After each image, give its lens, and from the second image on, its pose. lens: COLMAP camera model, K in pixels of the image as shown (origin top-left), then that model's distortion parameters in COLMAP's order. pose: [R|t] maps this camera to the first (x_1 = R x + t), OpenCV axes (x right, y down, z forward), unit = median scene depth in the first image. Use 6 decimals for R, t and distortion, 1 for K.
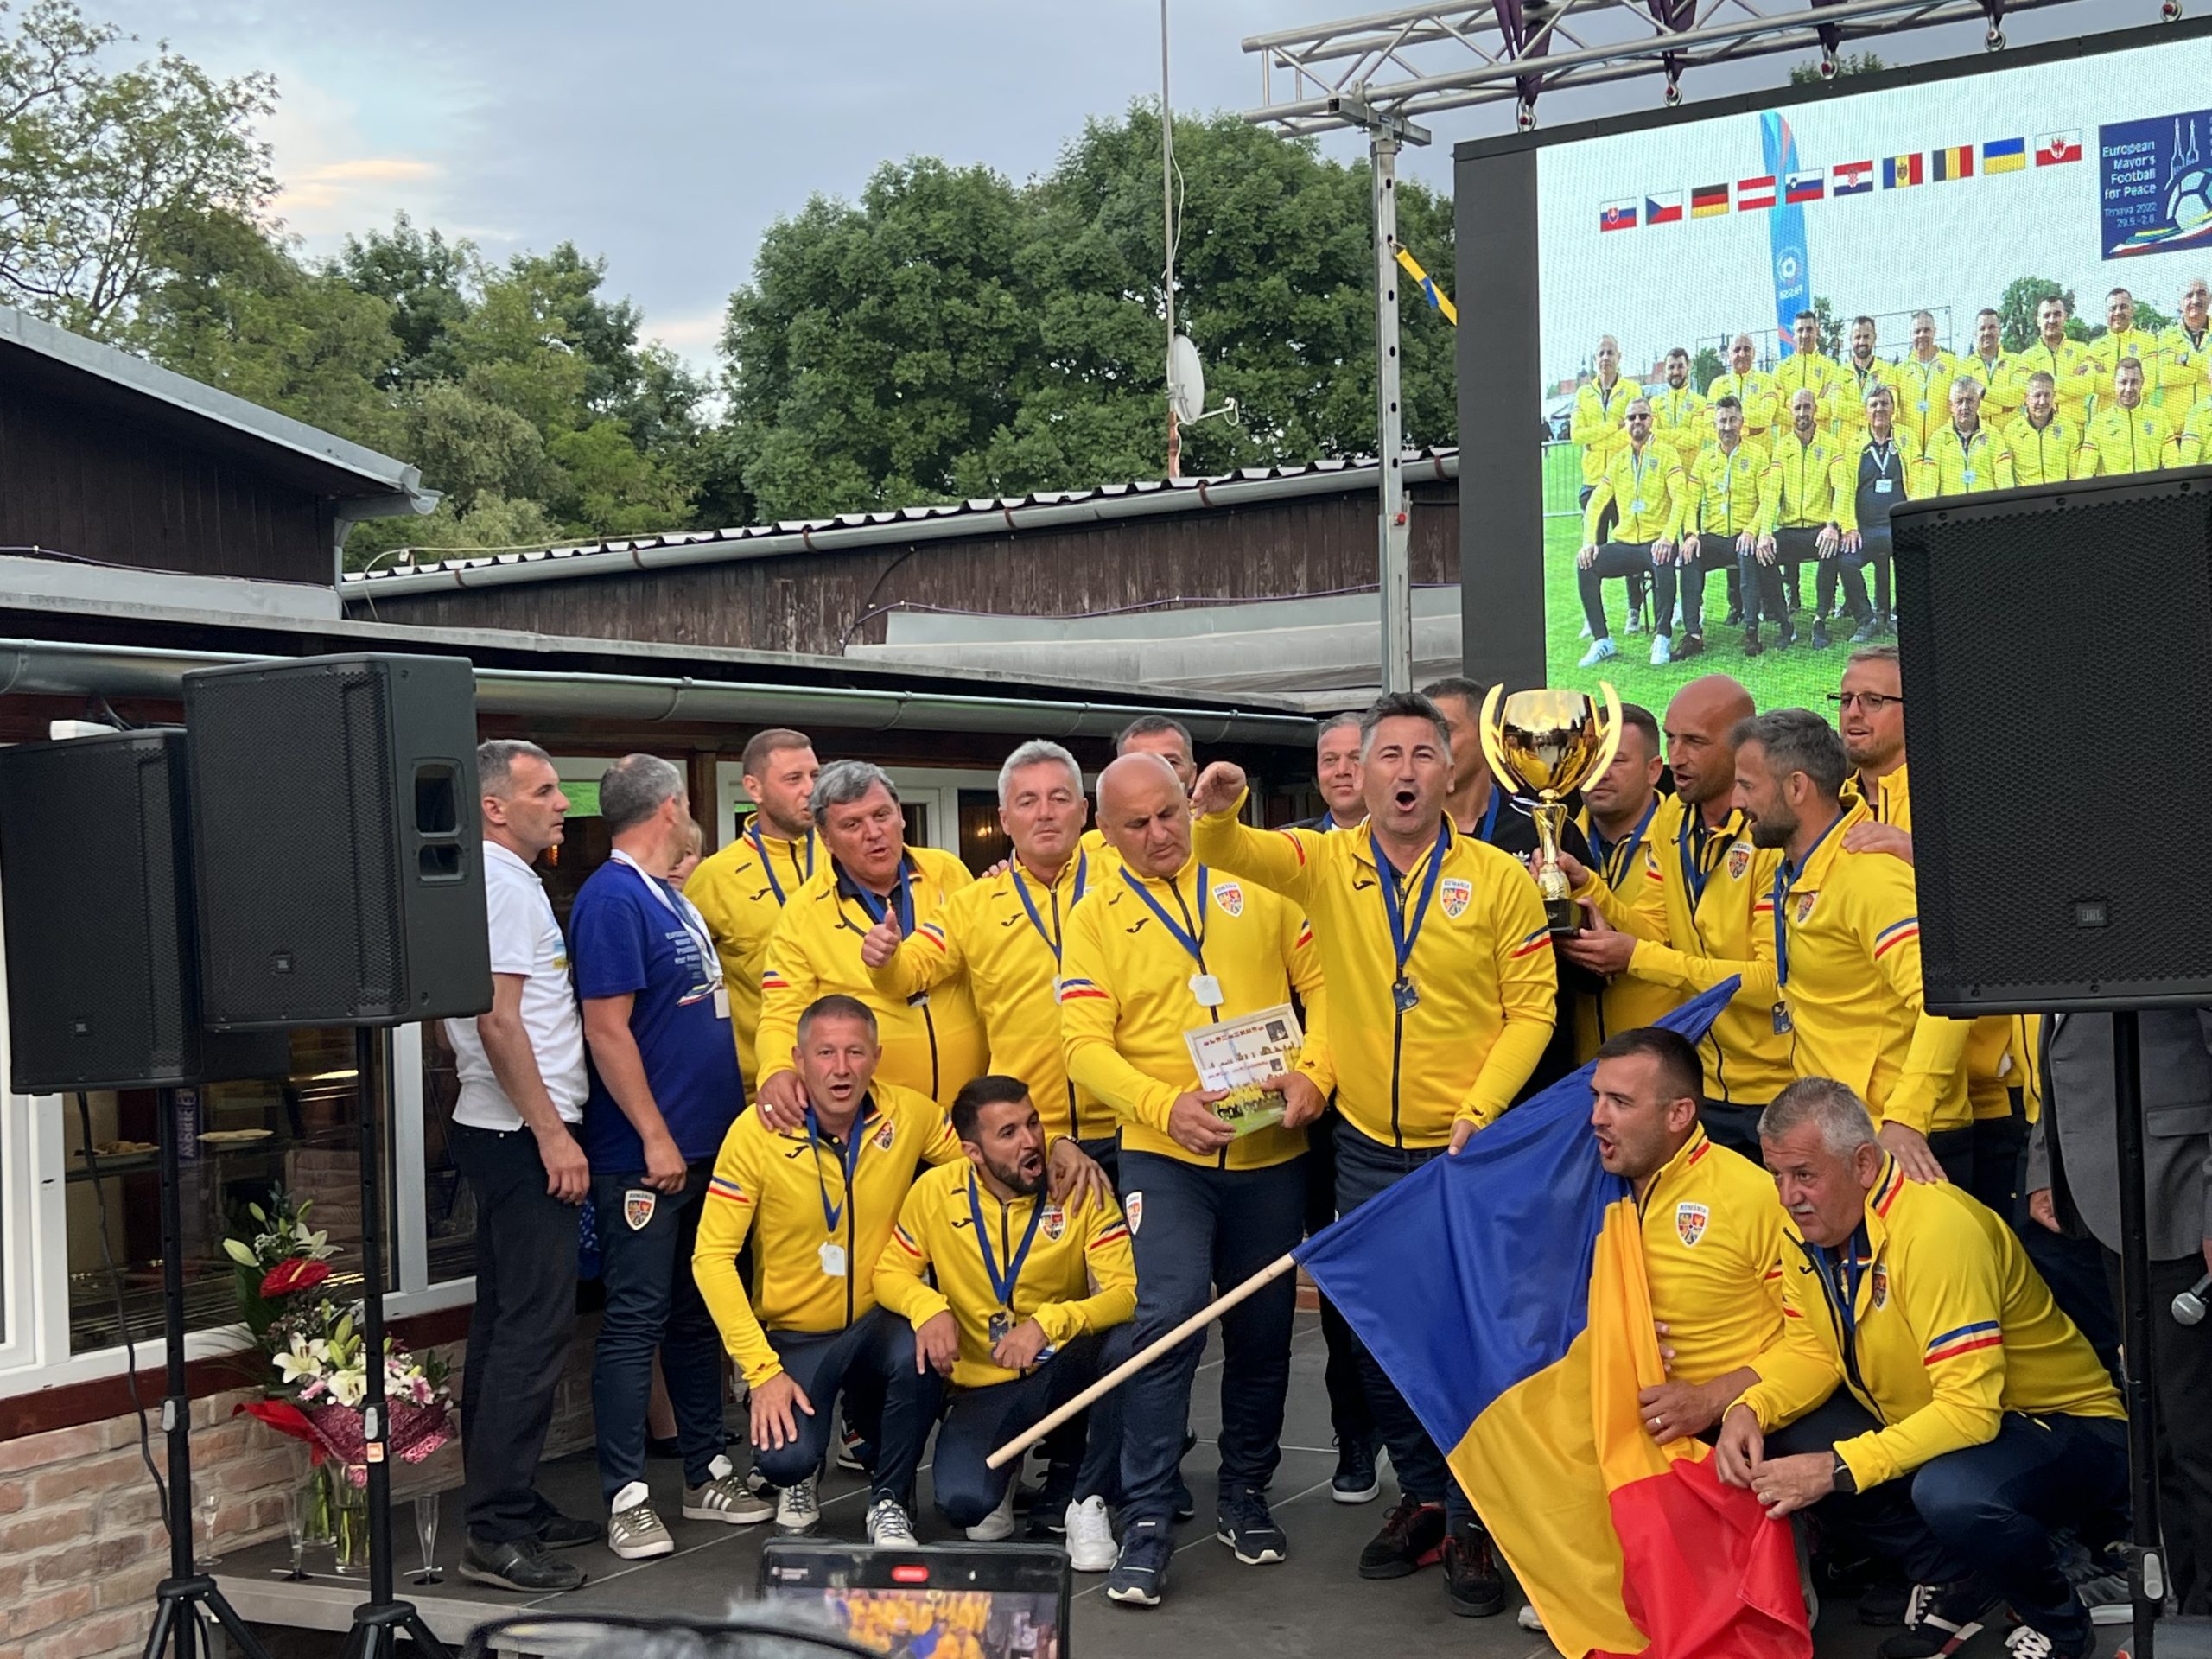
lens RADIAL K [[2942.4, 0, 1113.0], [0, 2942.4, 837.9], [0, 0, 1]] dist [0.019894, 0.000000]
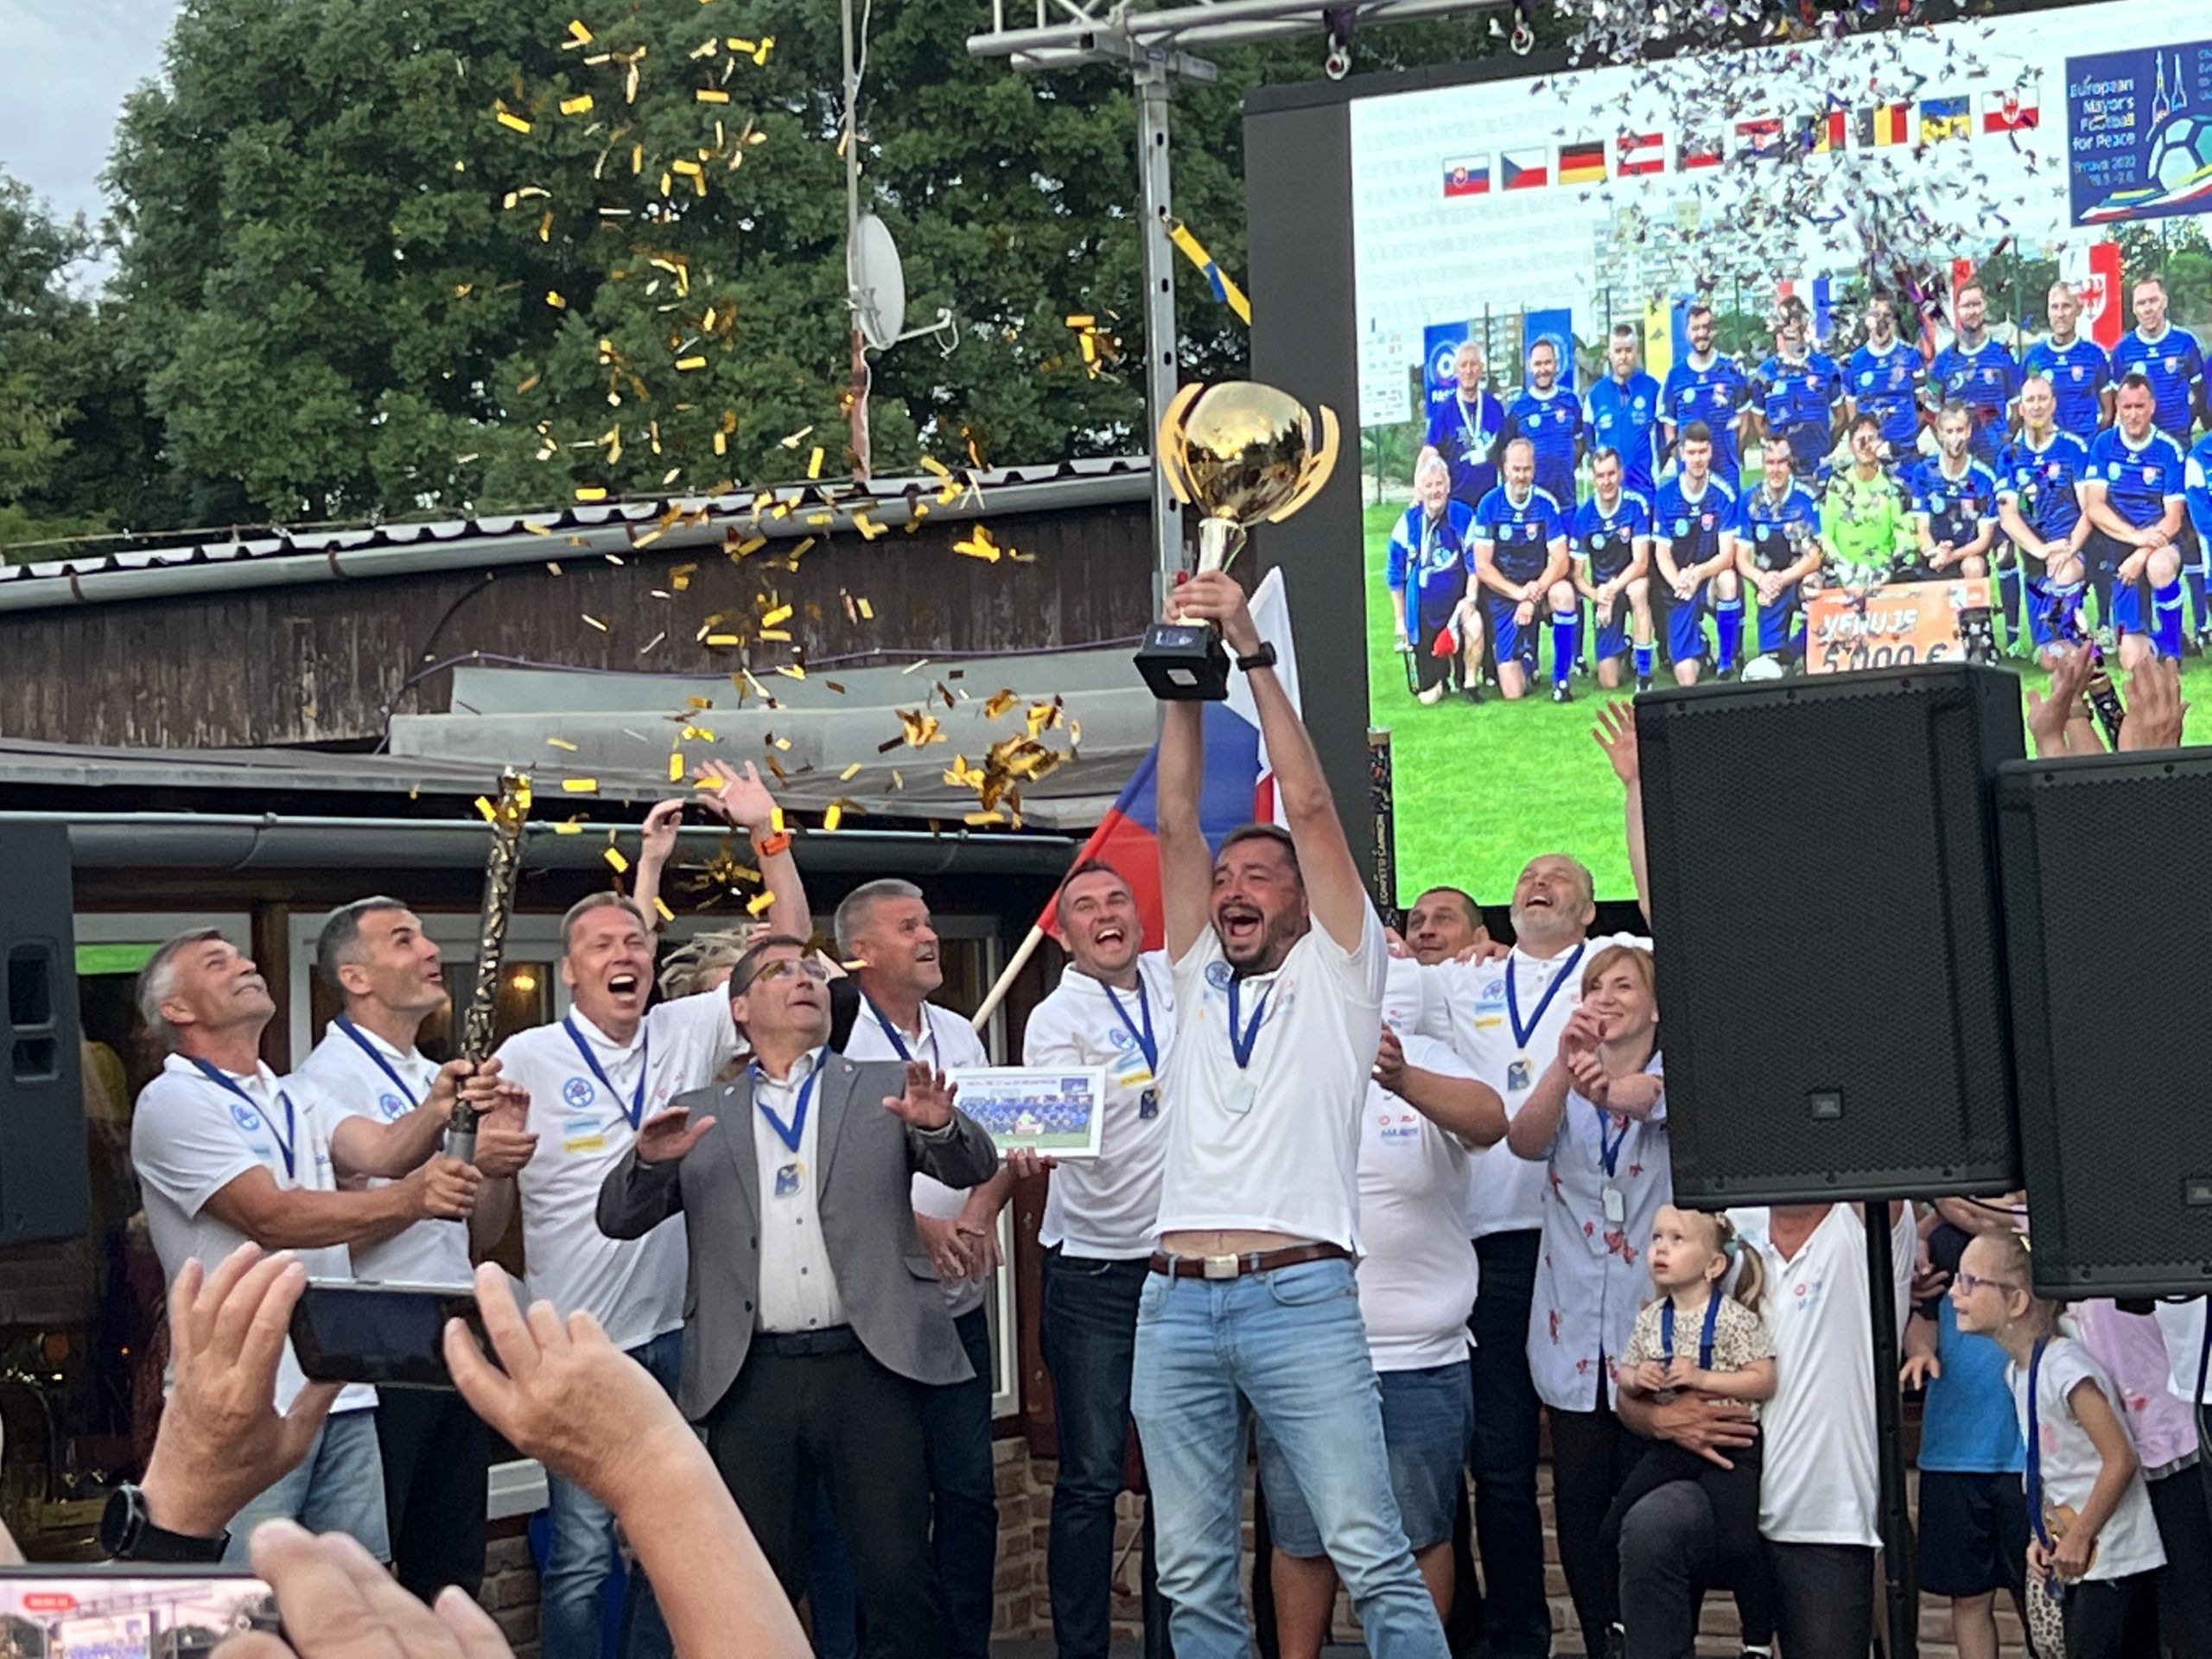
lens RADIAL K [[5043.2, 0, 1097.4], [0, 5043.2, 819.0], [0, 0, 1]] dist [0.027834, 0.000000]
pose [[0.997475, -0.008138, 0.070558, -0.006130], [0.010157, 0.999548, -0.028312, -0.004014], [-0.070295, 0.028957, 0.997106, -0.113306]]
